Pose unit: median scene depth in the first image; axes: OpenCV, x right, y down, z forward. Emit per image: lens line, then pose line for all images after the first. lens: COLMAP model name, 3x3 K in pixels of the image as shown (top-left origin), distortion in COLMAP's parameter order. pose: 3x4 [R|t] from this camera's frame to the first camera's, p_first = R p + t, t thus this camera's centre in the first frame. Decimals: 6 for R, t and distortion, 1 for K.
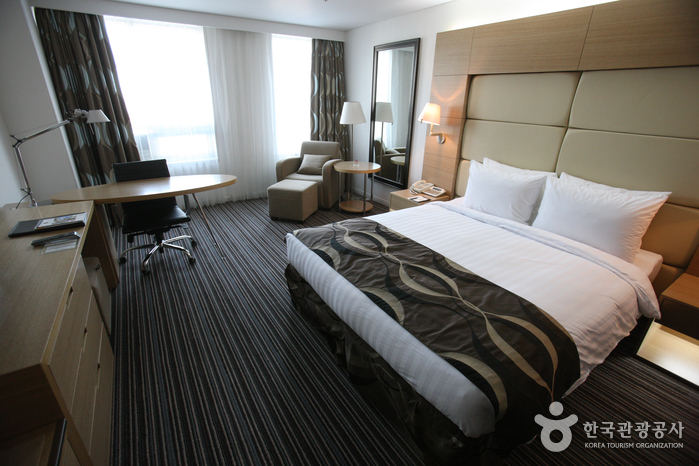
lens RADIAL K [[322.7, 0, 343.6], [0, 322.7, 231.5], [0, 0, 1]] dist [-0.053189, 0.016084]
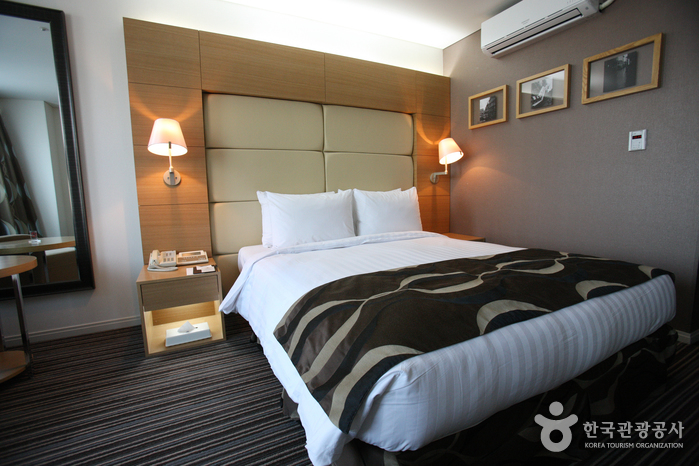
lens RADIAL K [[322.7, 0, 343.5], [0, 322.7, 232.7], [0, 0, 1]] dist [-0.053189, 0.016084]
pose [[0.096910, -0.146234, 0.984492, -0.330433], [0.412233, 0.906214, 0.094028, -0.117085], [-0.905910, 0.396727, 0.148103, 0.681896]]
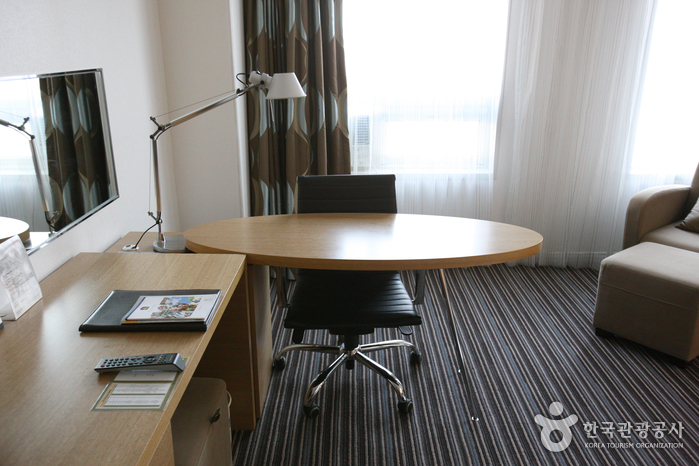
lens RADIAL K [[593.3, 0, 329.7], [0, 593.3, 237.4], [0, 0, 1]] dist [-0.029646, 0.010006]
pose [[0.821539, 0.153318, -0.549152, -0.138582], [-0.196917, 0.980197, -0.020930, -0.096232], [0.535068, 0.125332, 0.835461, 0.216598]]
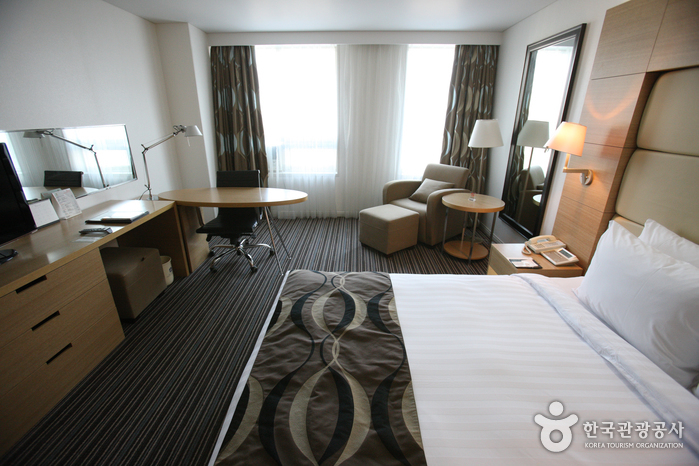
lens RADIAL K [[322.7, 0, 339.6], [0, 322.7, 230.8], [0, 0, 1]] dist [-0.053189, 0.016084]
pose [[0.818315, 0.185589, -0.543982, 0.281572], [-0.208962, 0.977735, 0.019229, -0.104290], [0.535439, 0.097936, 0.838876, 0.244876]]
